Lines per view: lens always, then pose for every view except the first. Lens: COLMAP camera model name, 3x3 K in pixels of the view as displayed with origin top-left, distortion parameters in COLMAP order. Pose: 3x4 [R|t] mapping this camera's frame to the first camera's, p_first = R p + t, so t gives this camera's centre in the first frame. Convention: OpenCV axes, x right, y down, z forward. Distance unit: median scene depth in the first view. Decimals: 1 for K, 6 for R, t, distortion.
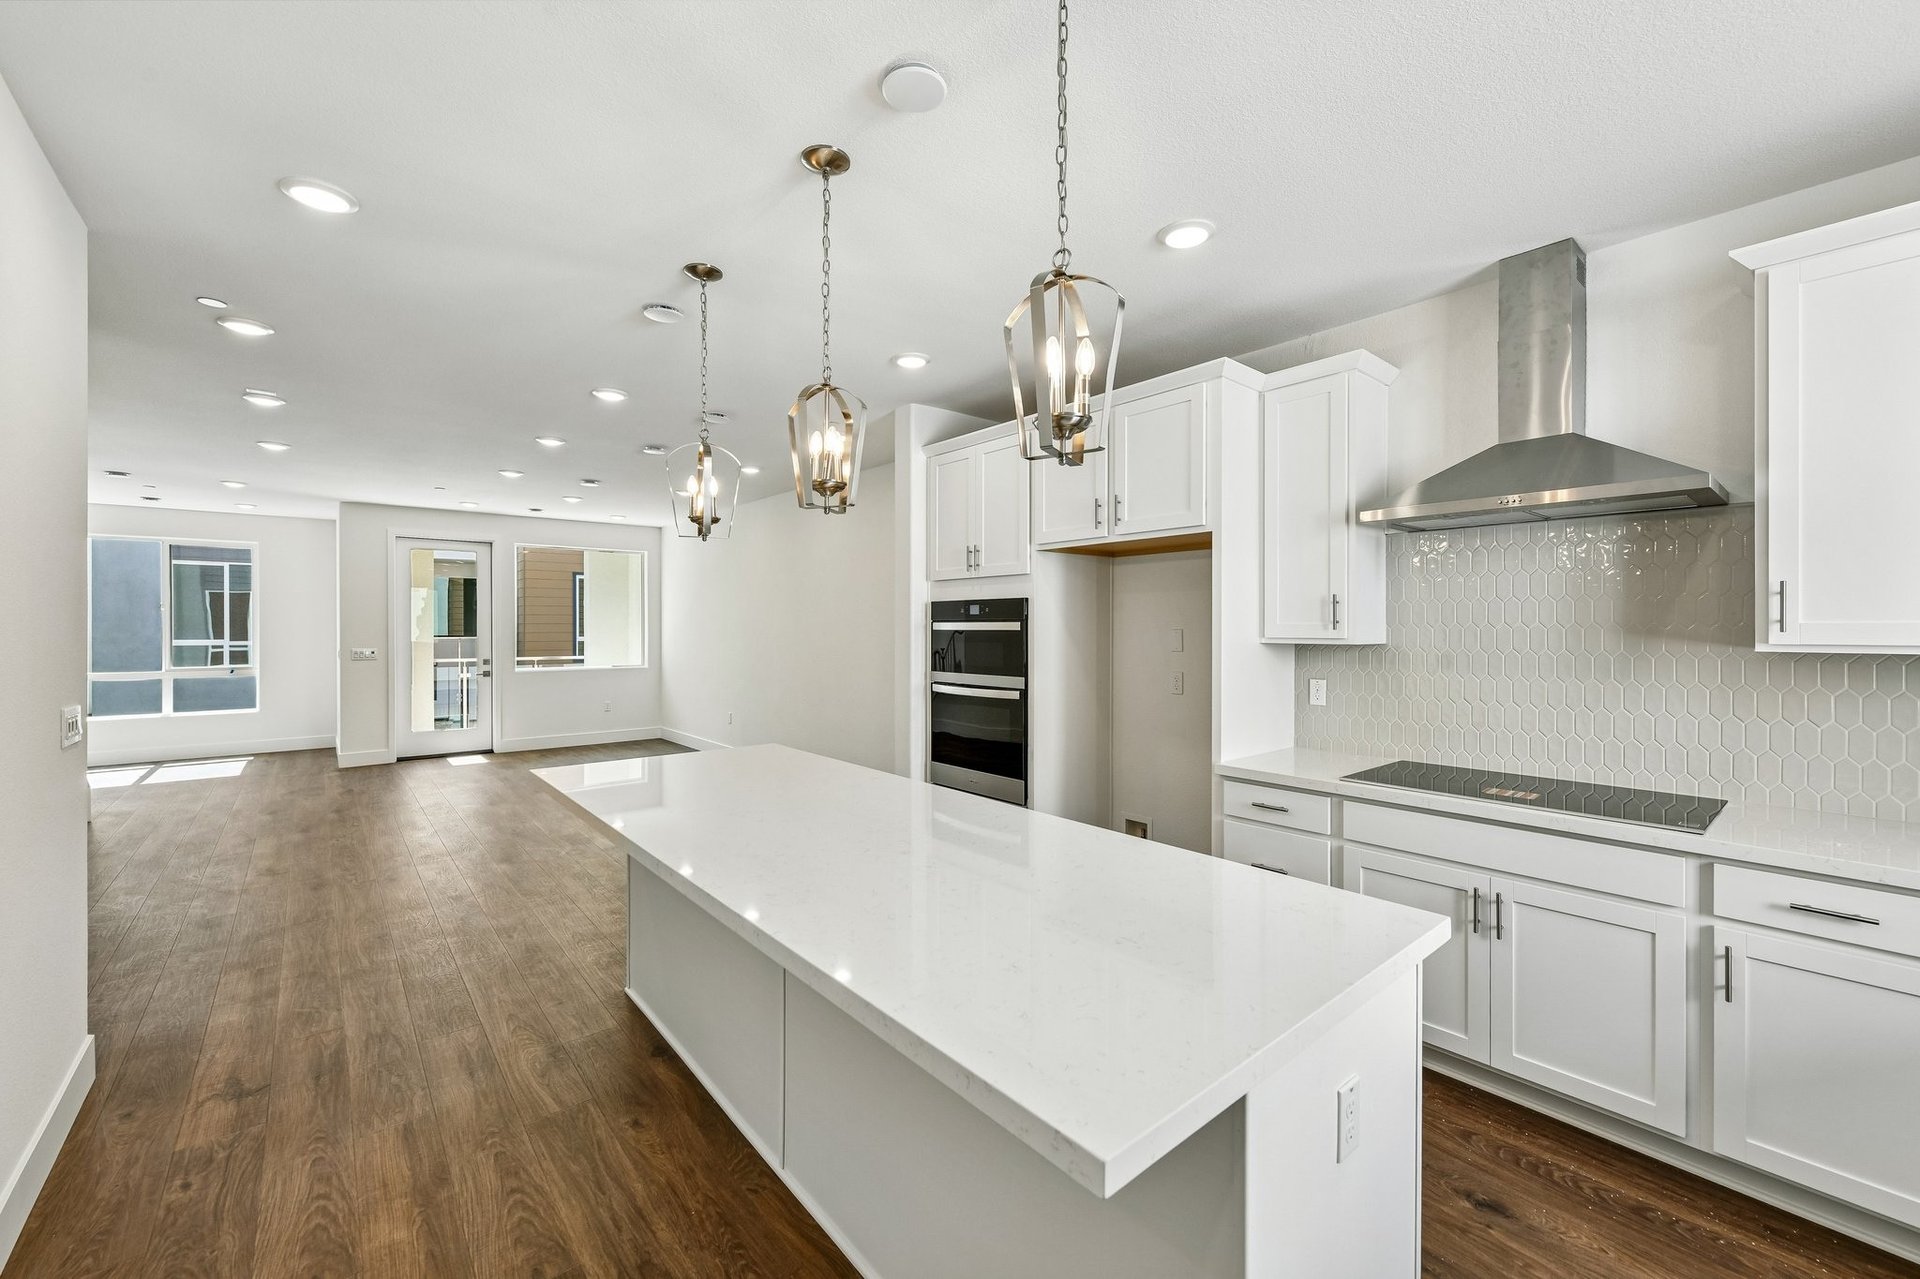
lens RADIAL K [[765.6, 0, 973.7], [0, 765.6, 629.8], [0, 0, 1]] dist [0.001459, 0.000136]
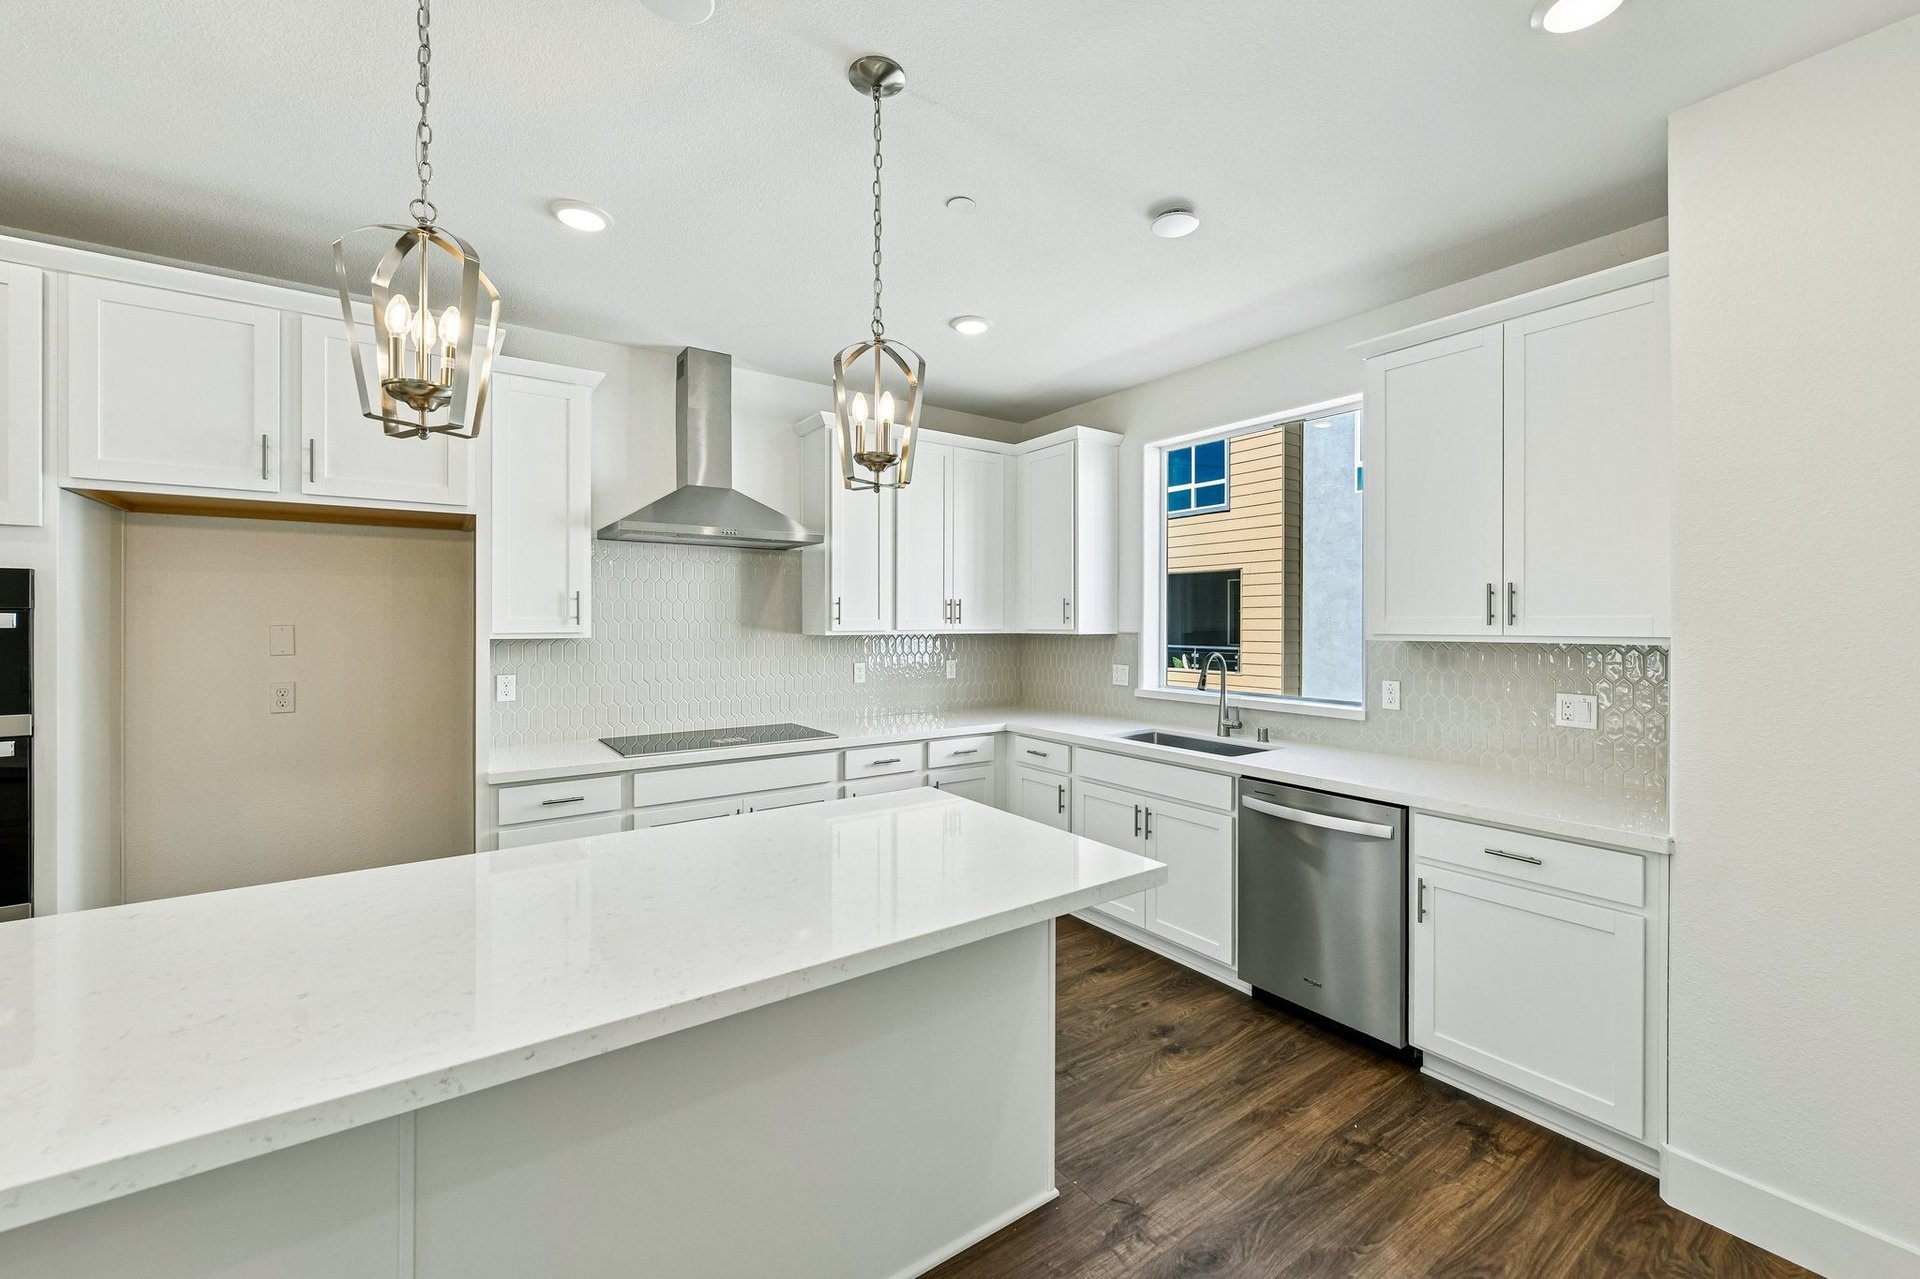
lens RADIAL K [[764.5, 0, 962.1], [0, 764.5, 625.5], [0, 0, 1]] dist [-0.003544, -0.000601]
pose [[0.090655, -0.004517, 0.995872, -0.573282], [0.005325, 0.999978, 0.004051, -0.000111], [-0.995868, 0.004935, 0.090677, 0.387731]]
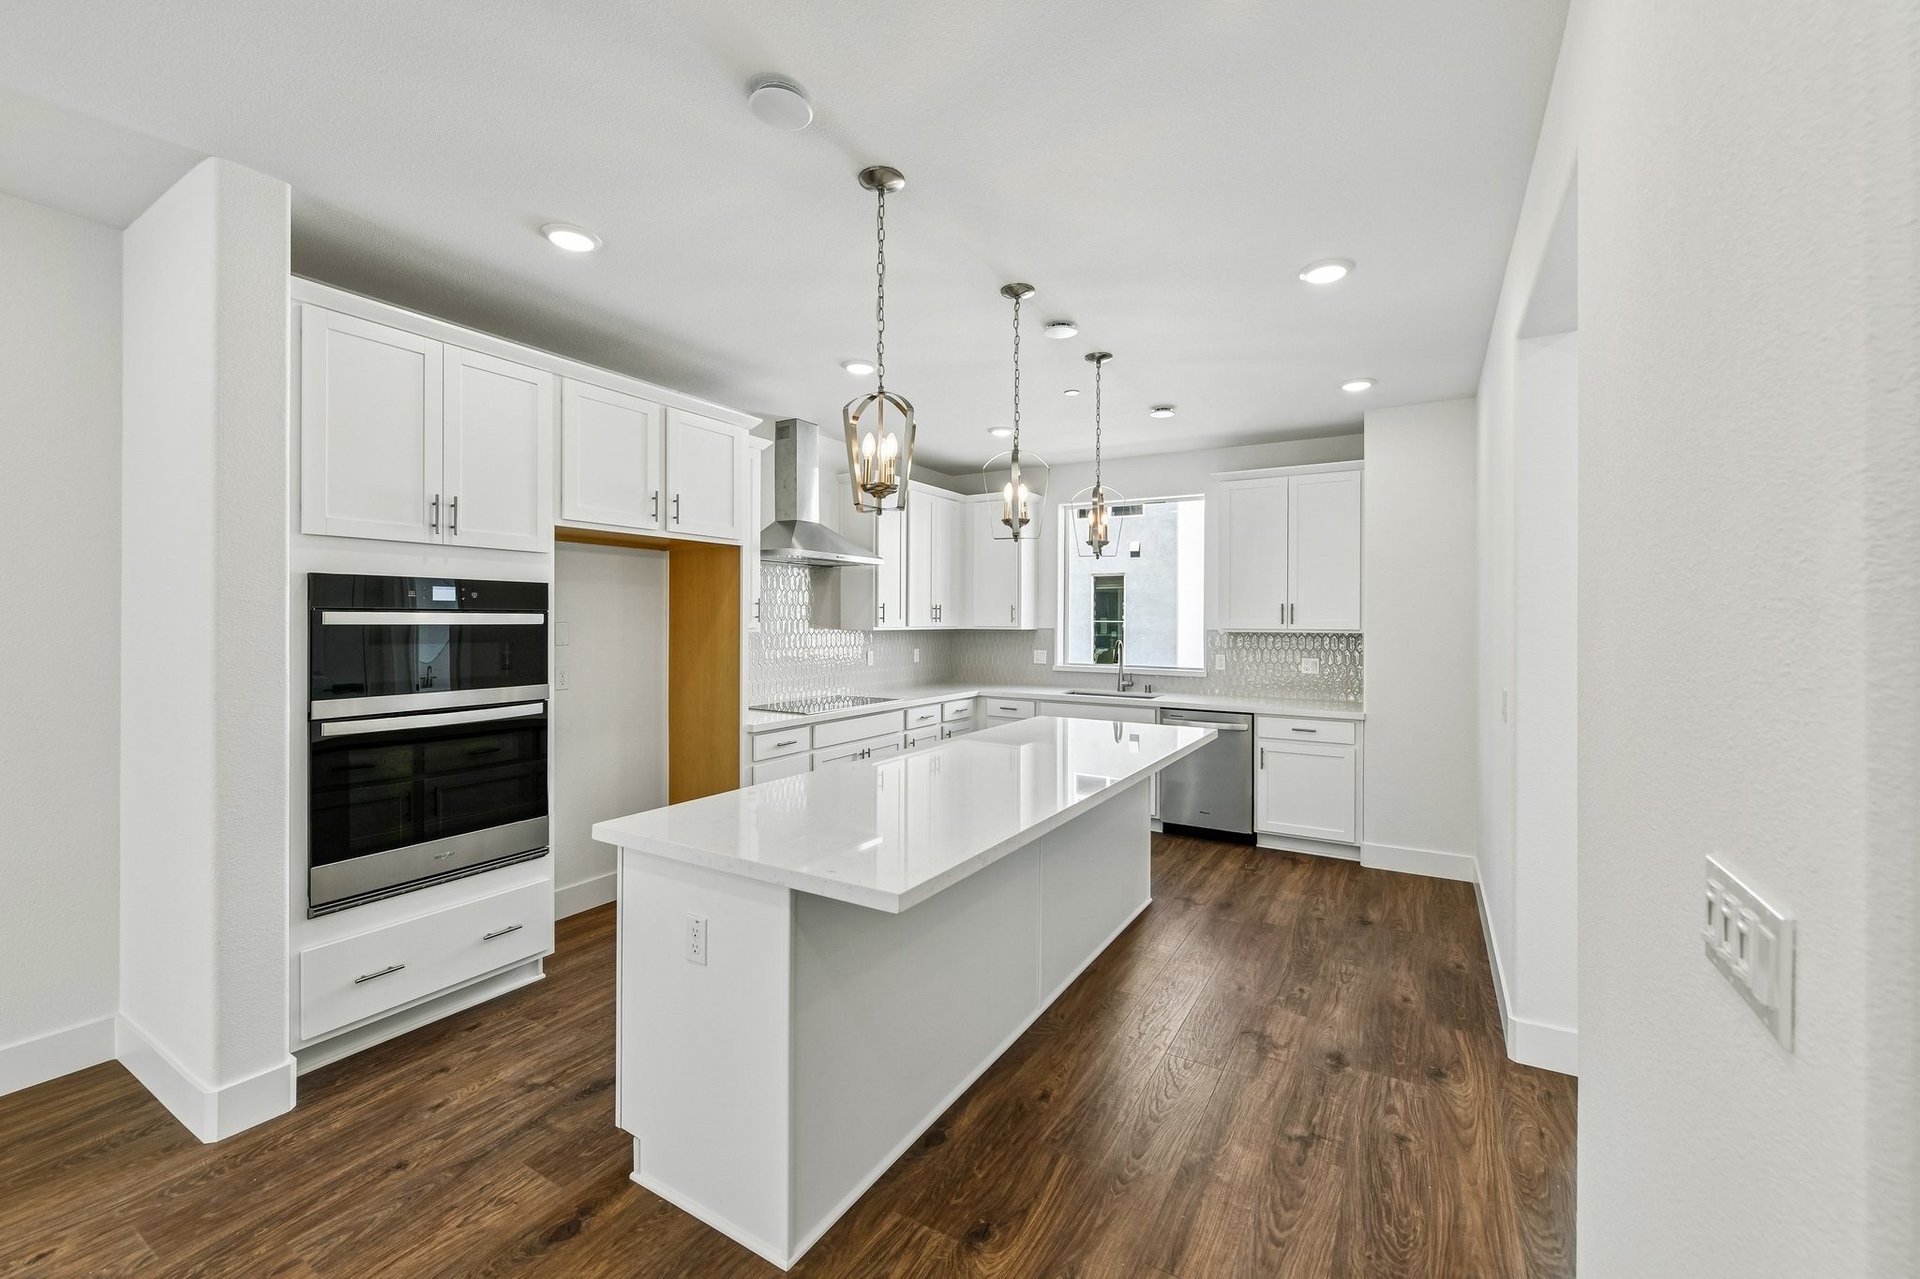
lens RADIAL K [[775.5, 0, 961.8], [0, 775.5, 618.0], [0, 0, 1]] dist [0.001191, 0.000064]
pose [[-0.319856, 0.001646, 0.947465, -1.138841], [0.000639, 0.999999, -0.001522, -0.005662], [-0.947466, 0.000119, -0.319856, 1.167803]]
